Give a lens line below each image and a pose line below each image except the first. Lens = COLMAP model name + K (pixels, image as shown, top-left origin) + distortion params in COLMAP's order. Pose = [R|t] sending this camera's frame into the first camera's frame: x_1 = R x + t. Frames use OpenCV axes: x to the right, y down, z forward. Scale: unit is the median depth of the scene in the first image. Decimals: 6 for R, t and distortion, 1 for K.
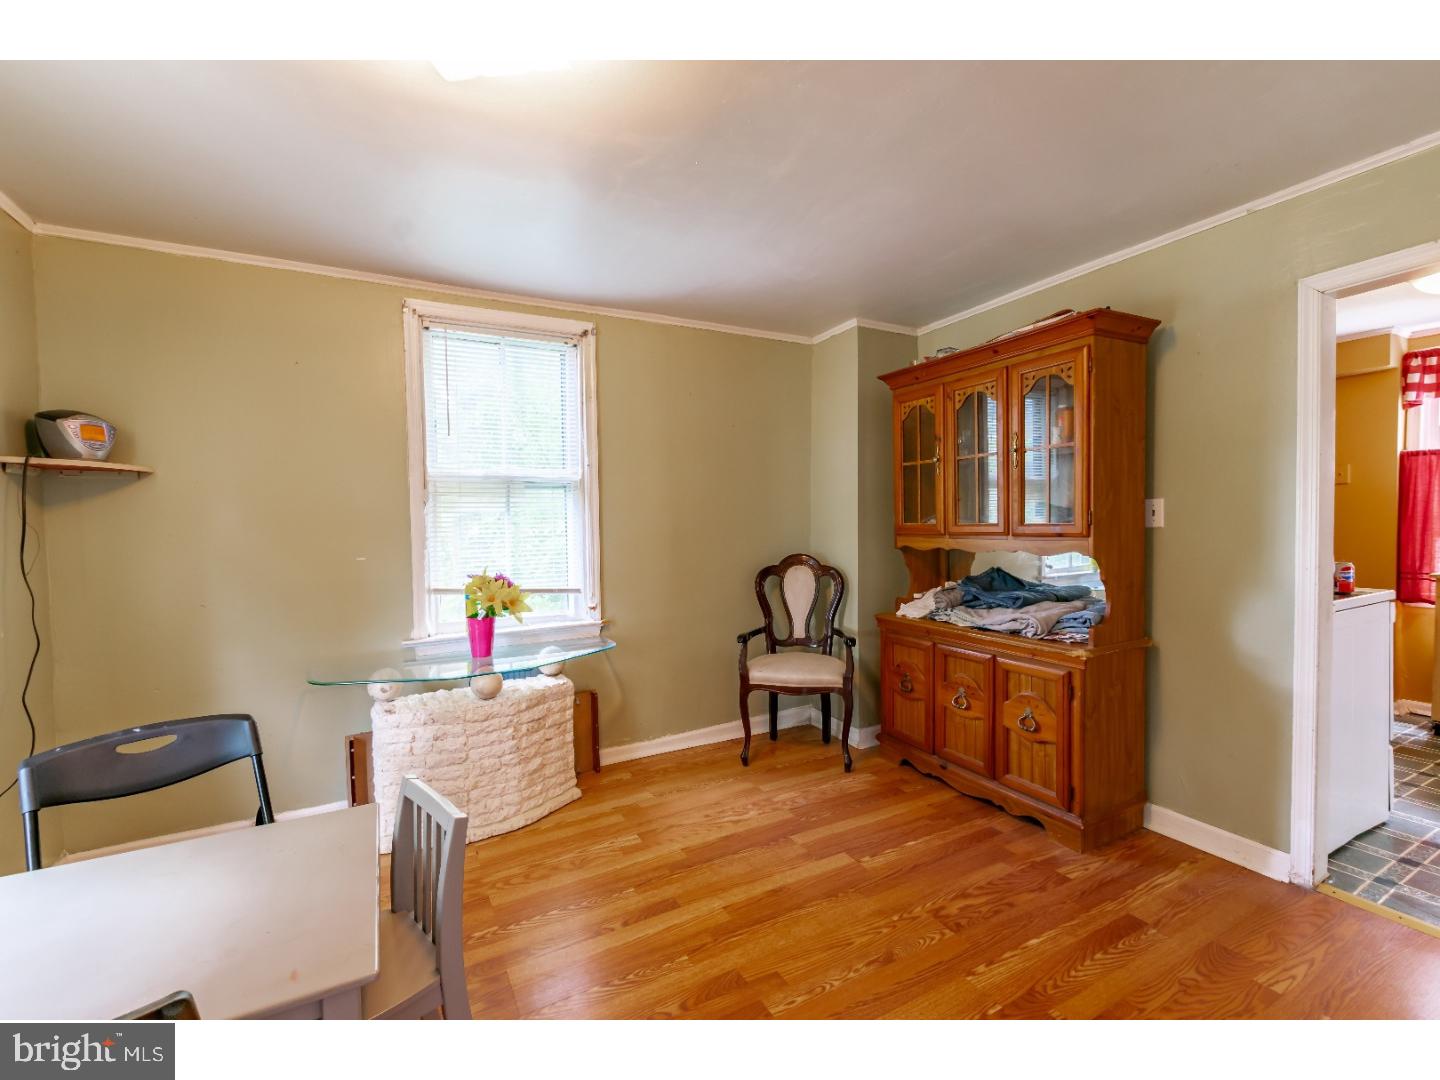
lens RADIAL K [[628.6, 0, 724.9], [0, 628.6, 544.2], [0, 0, 1]] dist [-0.000847, -0.001181]
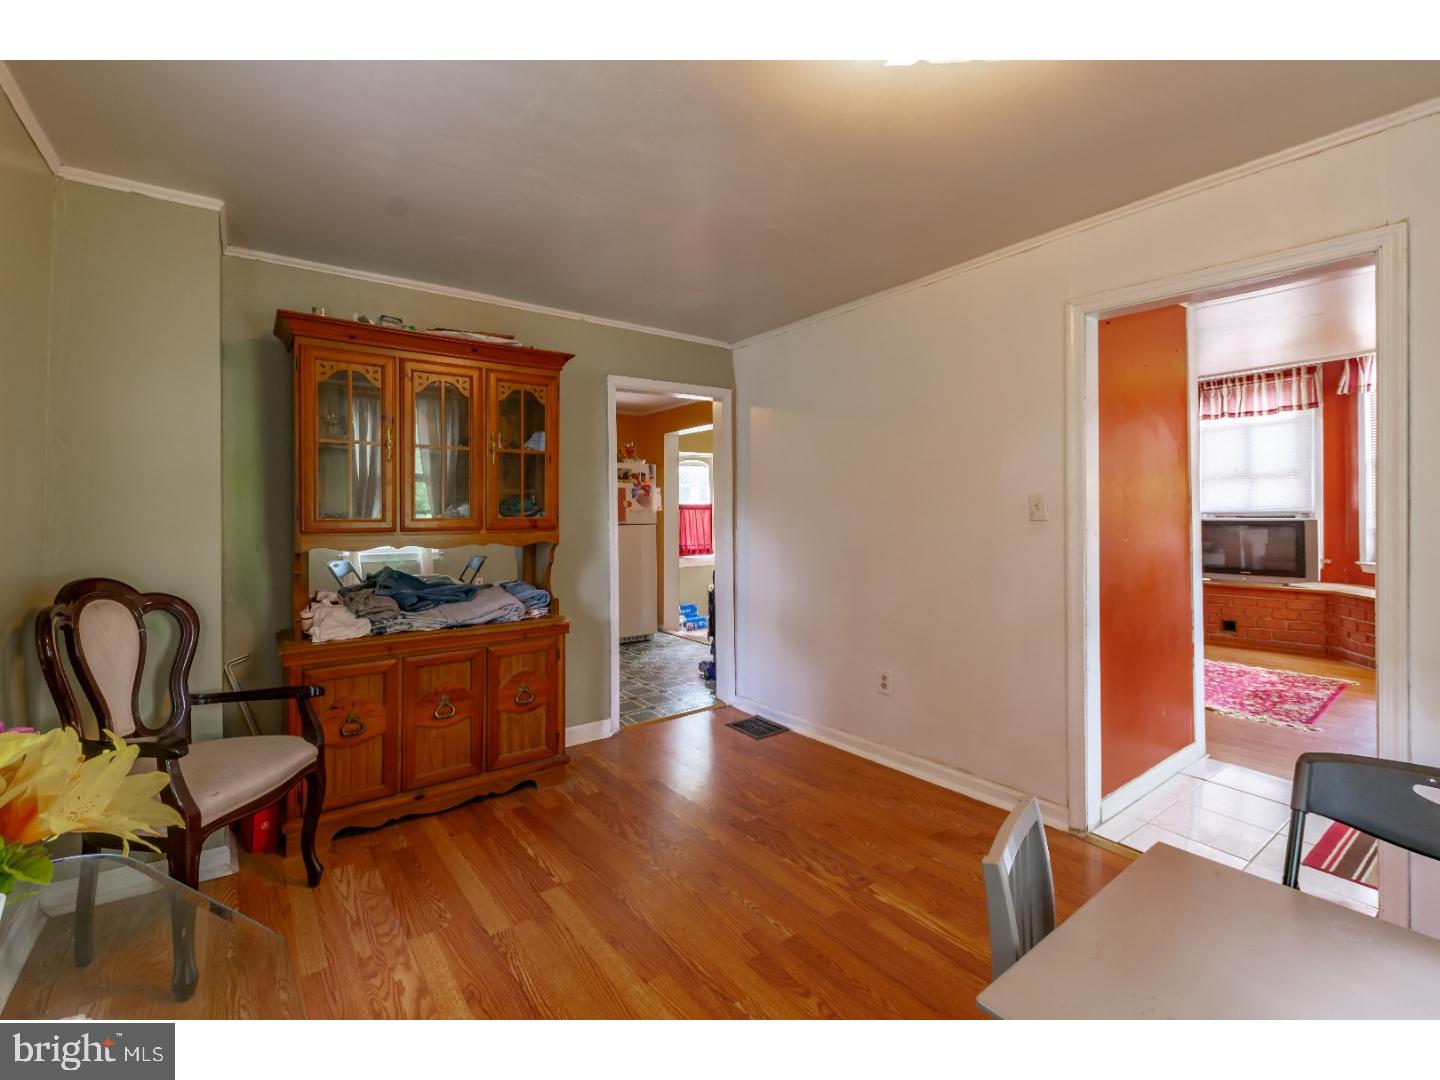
lens RADIAL K [[628.6, 0, 723.5], [0, 628.6, 508.2], [0, 0, 1]] dist [-0.000847, -0.001181]
pose [[-0.167108, 0.021469, 0.985705, -0.645862], [0.040494, 0.999069, -0.014896, -0.017051], [-0.985107, 0.037426, -0.167822, 0.782879]]
